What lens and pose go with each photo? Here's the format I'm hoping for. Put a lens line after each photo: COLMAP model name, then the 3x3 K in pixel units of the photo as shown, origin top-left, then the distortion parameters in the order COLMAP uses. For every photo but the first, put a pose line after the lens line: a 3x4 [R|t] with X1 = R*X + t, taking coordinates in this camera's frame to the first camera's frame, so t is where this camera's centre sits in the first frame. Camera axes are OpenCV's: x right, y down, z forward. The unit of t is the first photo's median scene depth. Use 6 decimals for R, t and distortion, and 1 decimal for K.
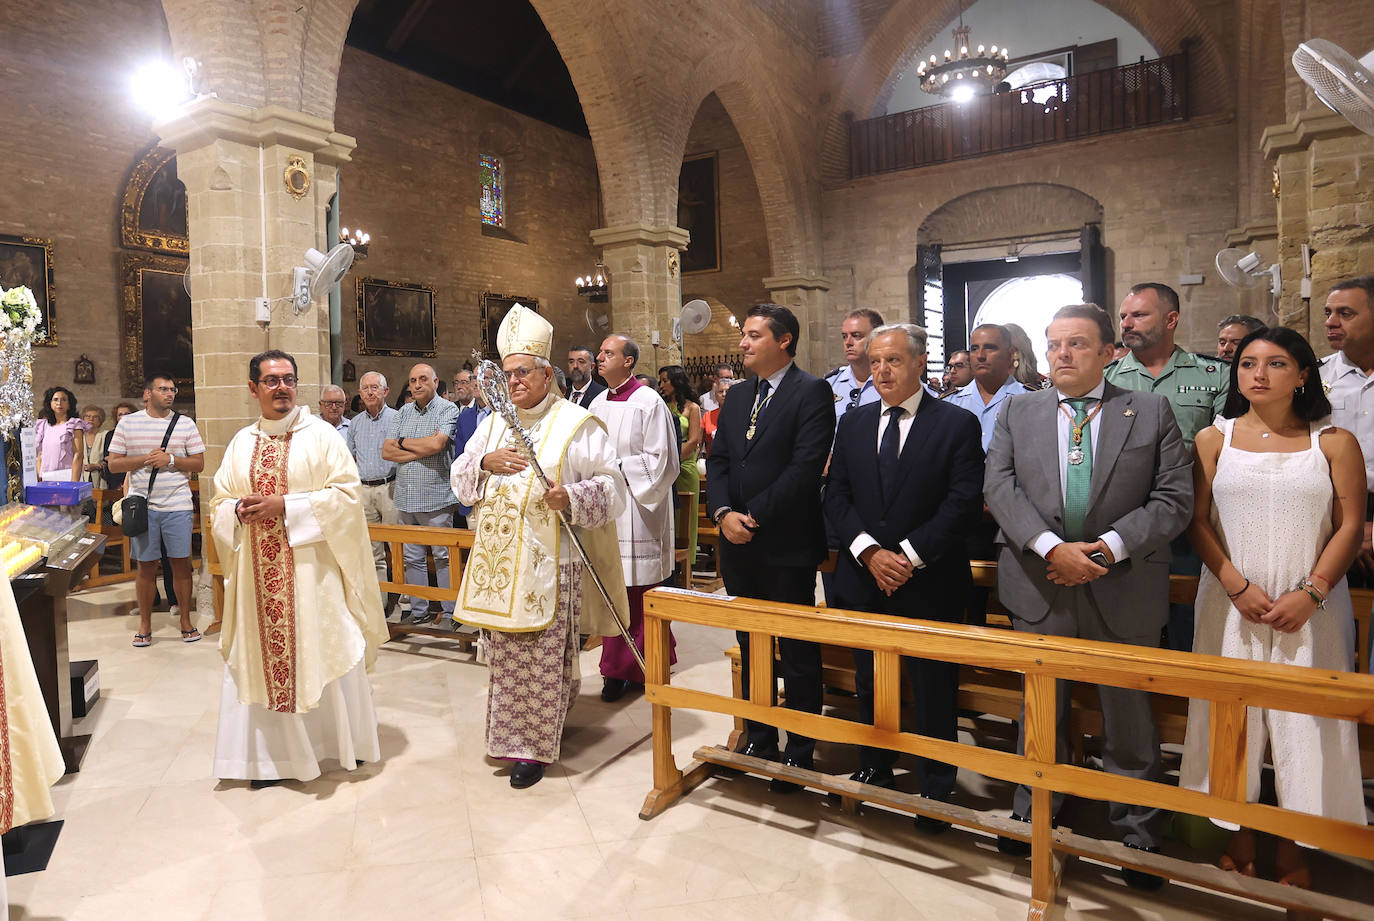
lens RADIAL K [[868.8, 0, 533.7], [0, 868.8, 426.0], [0, 0, 1]] dist [-0.064767, 0.025405]
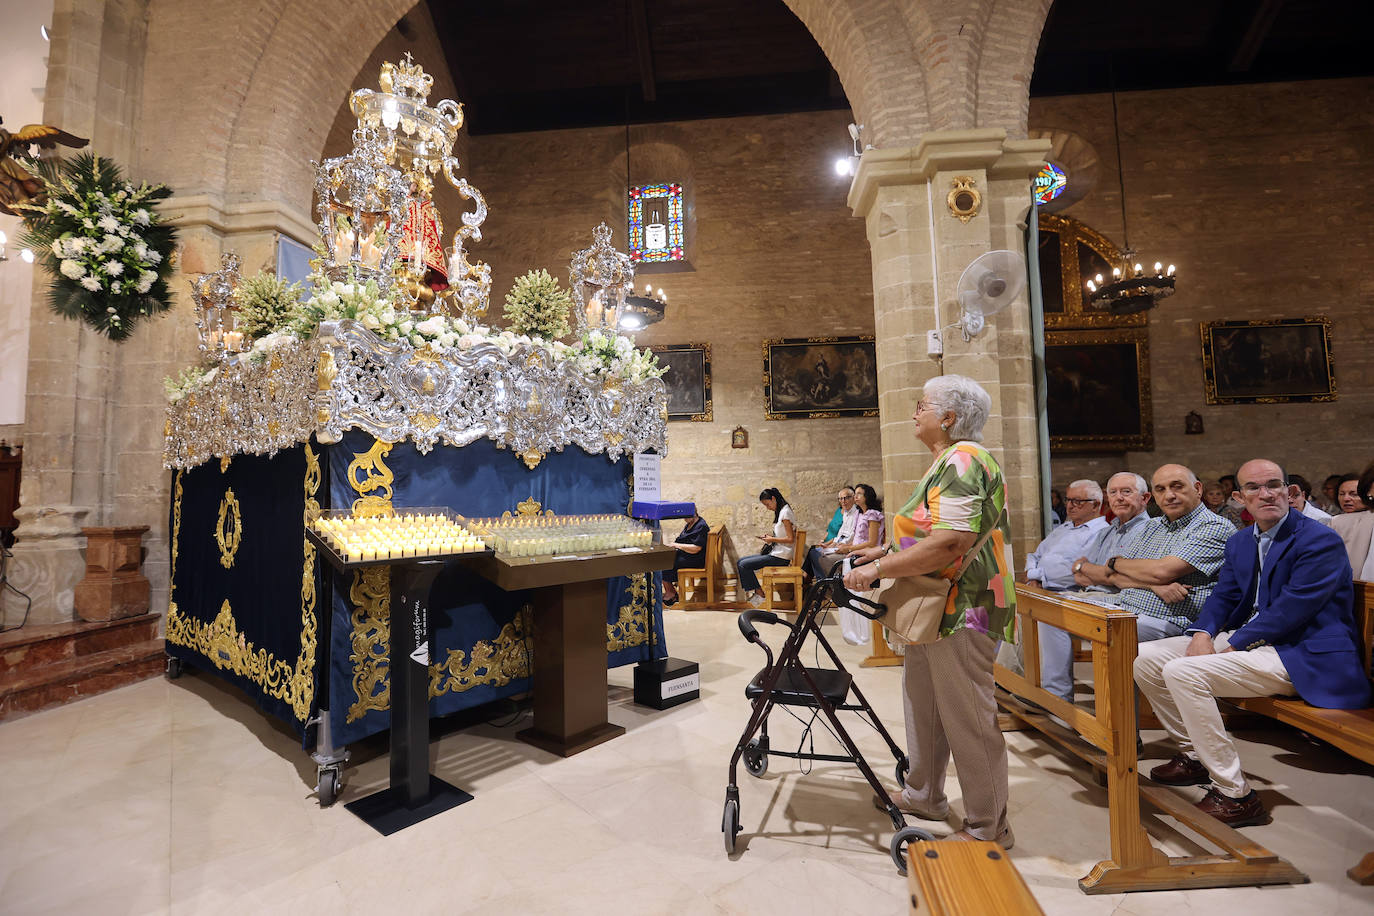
lens RADIAL K [[625.9, 0, 689.2], [0, 625.9, 453.3], [0, 0, 1]] dist [-0.048943, 0.016207]
pose [[0.519700, -0.042450, -0.853294, 0.065756], [-0.016491, 0.998080, -0.059697, 0.017769], [0.854190, 0.045096, 0.518002, 0.197298]]
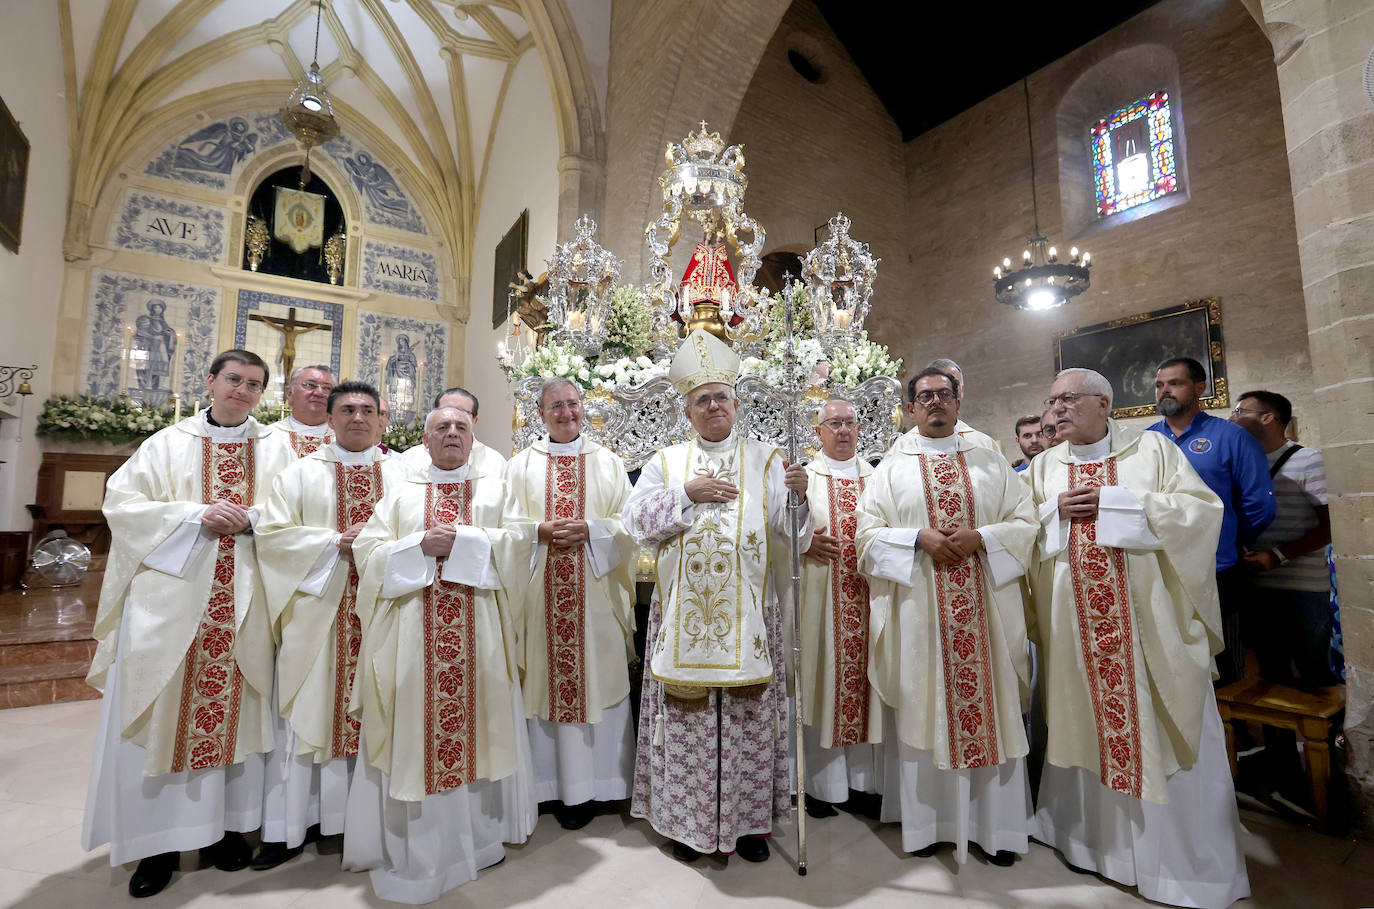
lens RADIAL K [[644.6, 0, 701.3], [0, 644.6, 457.0], [0, 0, 1]] dist [-0.048993, 0.016529]
pose [[-0.322257, -0.065171, -0.944406, 0.068404], [-0.013255, 0.997840, -0.064336, 0.013980], [0.946559, -0.008214, -0.322425, 0.357671]]
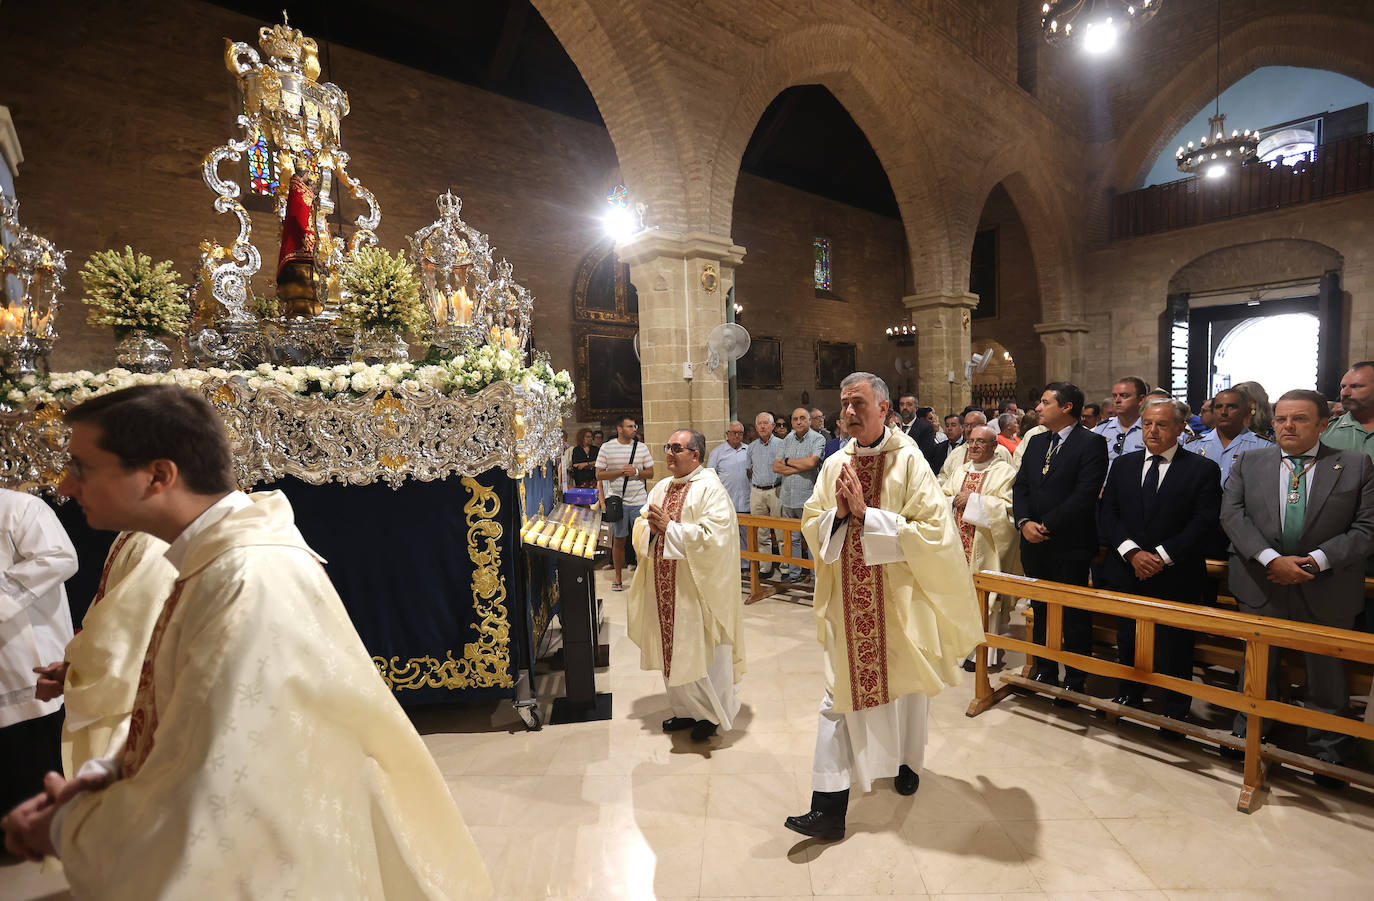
lens RADIAL K [[645.3, 0, 710.9], [0, 645.3, 476.1], [0, 0, 1]] dist [-0.050521, 0.015940]
pose [[0.981170, 0.012945, -0.192712, -0.027679], [0.000676, 0.997515, 0.070448, -0.015128], [0.193145, -0.069252, 0.978723, -0.048449]]
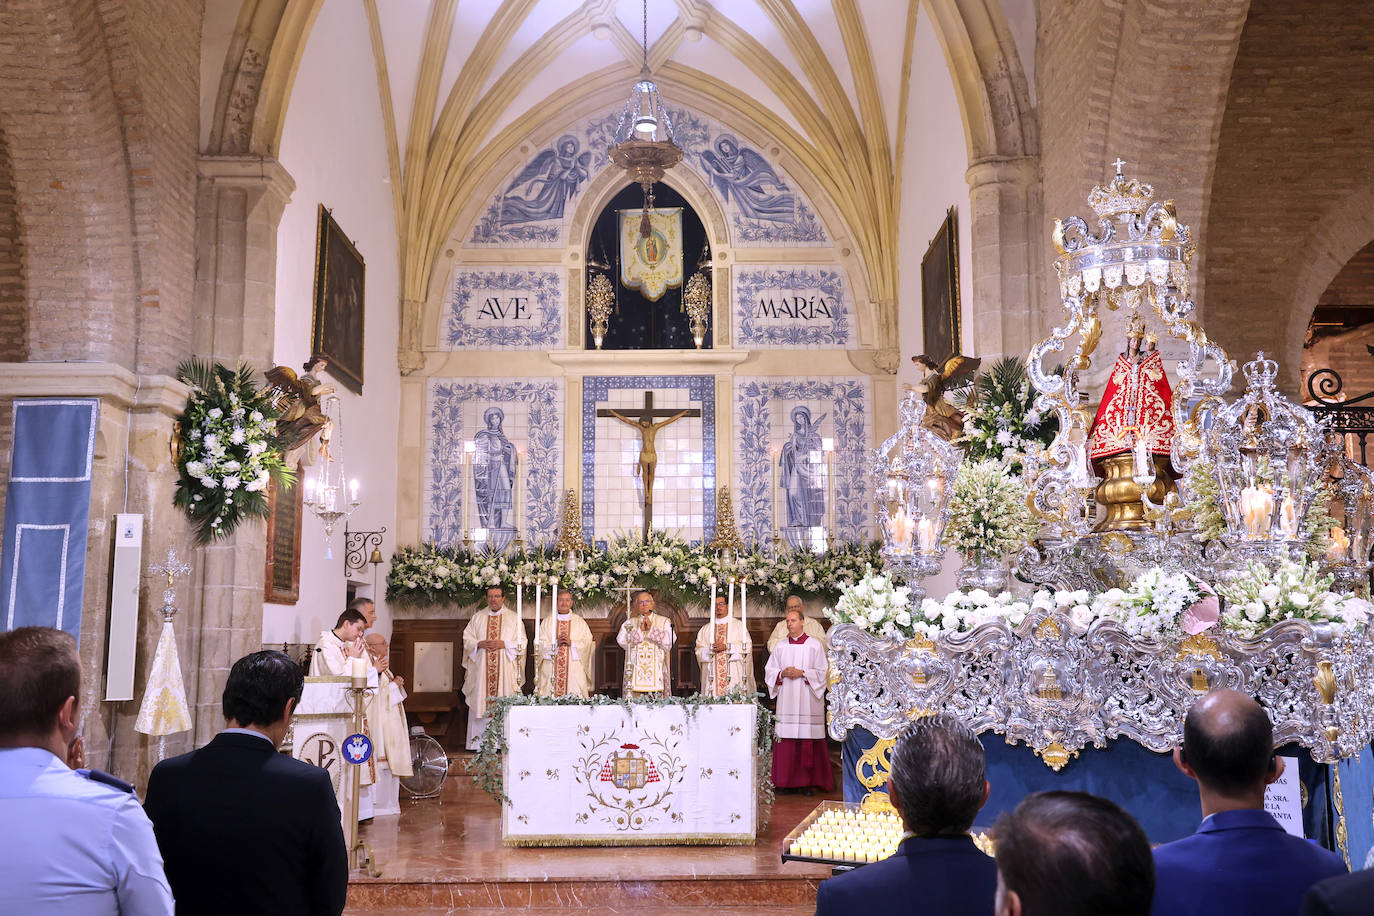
lens RADIAL K [[1306.4, 0, 685.7], [0, 1306.4, 470.1], [0, 0, 1]] dist [-0.012955, 0.150554]
pose [[-0.790170, -0.050625, -0.610793, 0.167285], [0.010884, 0.995266, -0.096572, -0.046080], [0.612791, -0.082956, -0.785879, 0.536110]]
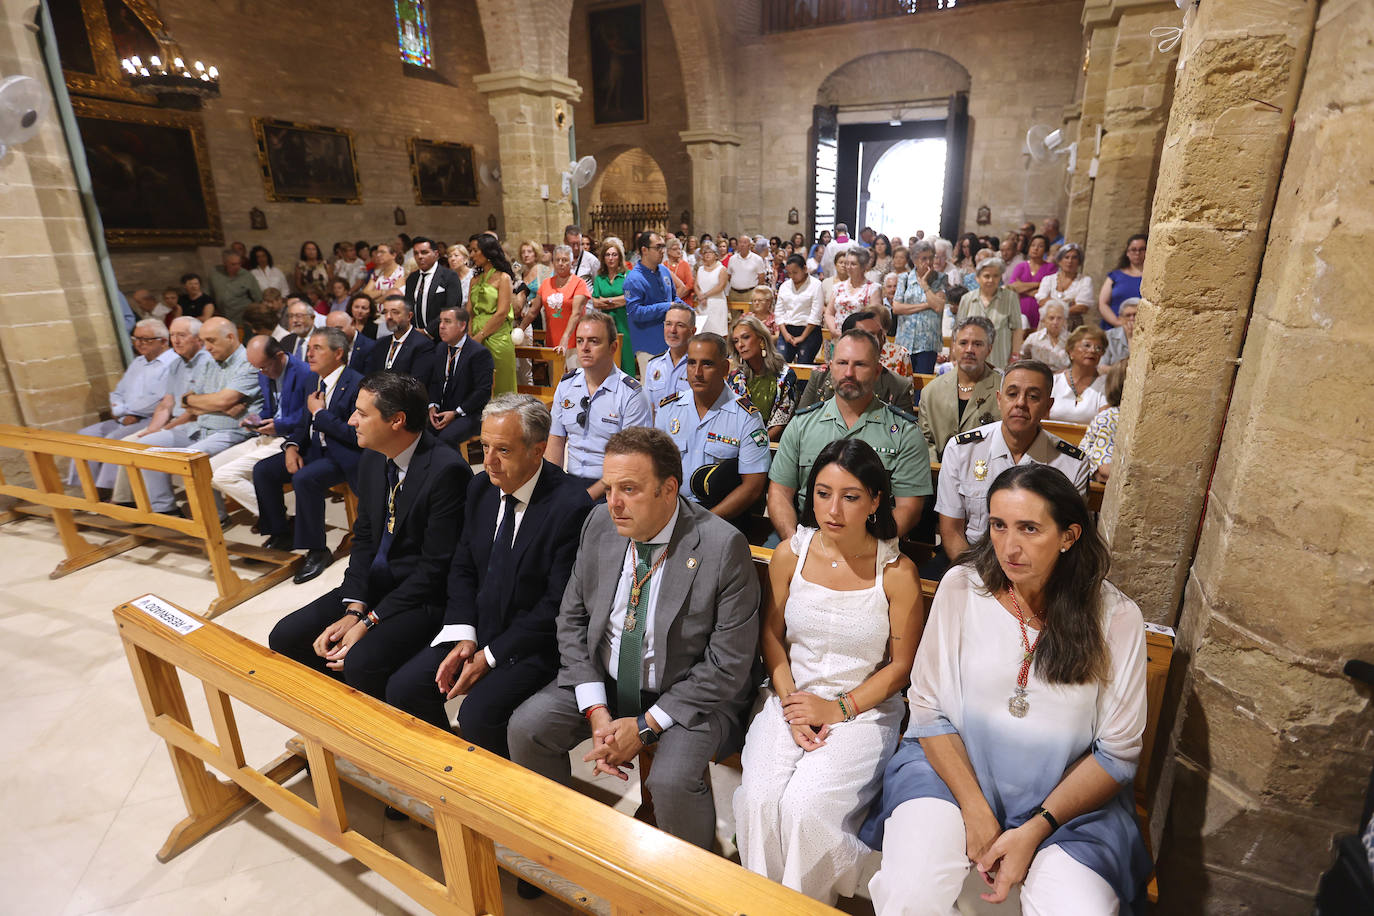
lens RADIAL K [[688.1, 0, 692.3], [0, 688.1, 452.3], [0, 0, 1]] dist [-0.047823, 0.022290]
pose [[0.981301, -0.043683, 0.187455, 0.125435], [-0.010229, 0.960695, 0.277417, -0.026062], [-0.192205, -0.274147, 0.942285, 0.093172]]
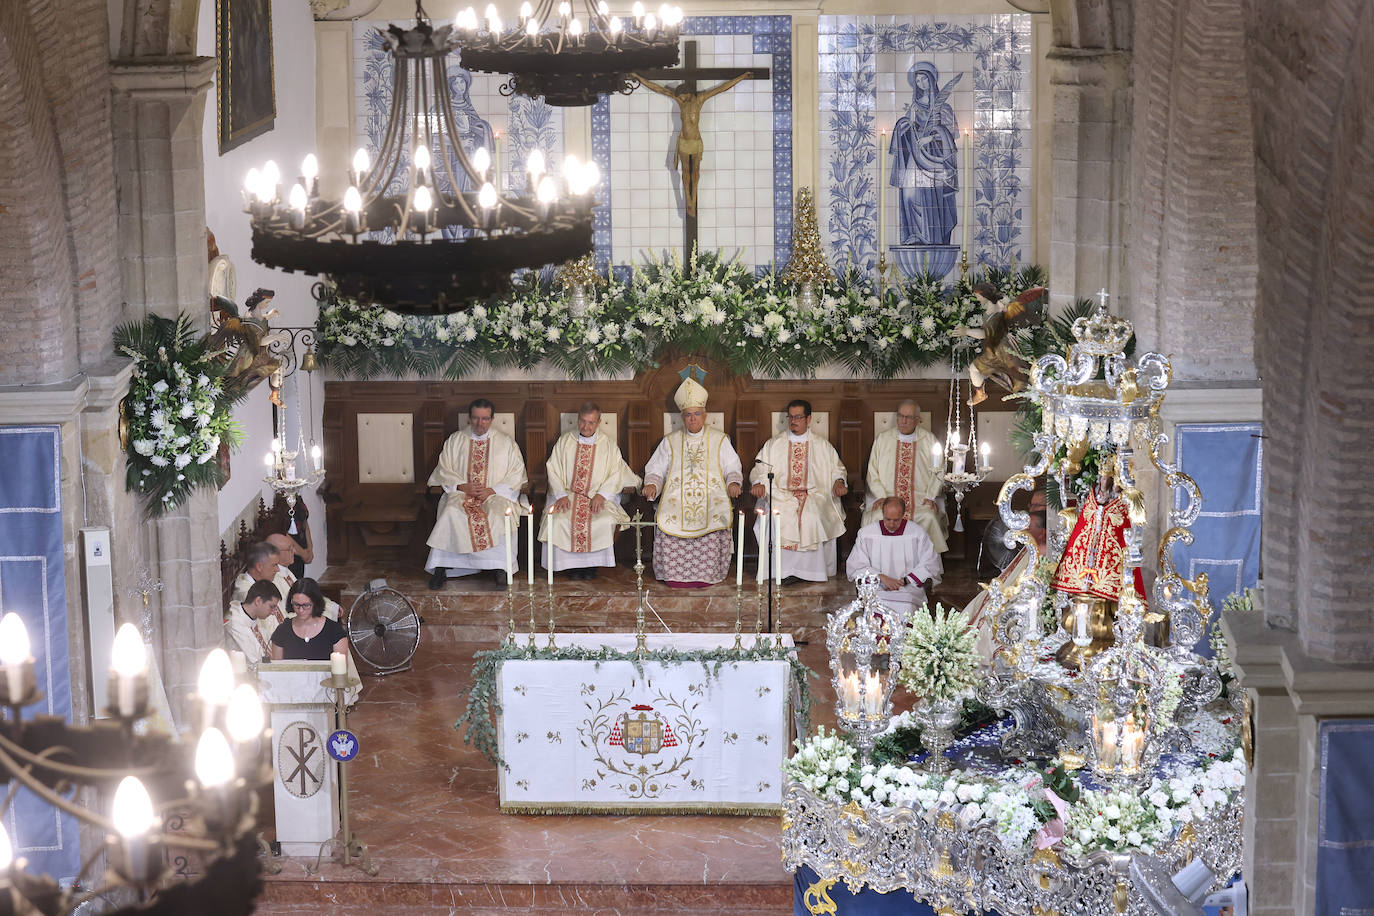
lens RADIAL K [[3181.9, 0, 687.0], [0, 3181.9, 458.0], [0, 0, 1]] dist [-0.212057, 0.481706]
pose [[-0.828821, 0.154997, -0.537617, 0.545037], [0.021095, 0.968837, 0.246799, -0.480301], [0.559116, 0.193211, -0.806262, 1.188725]]
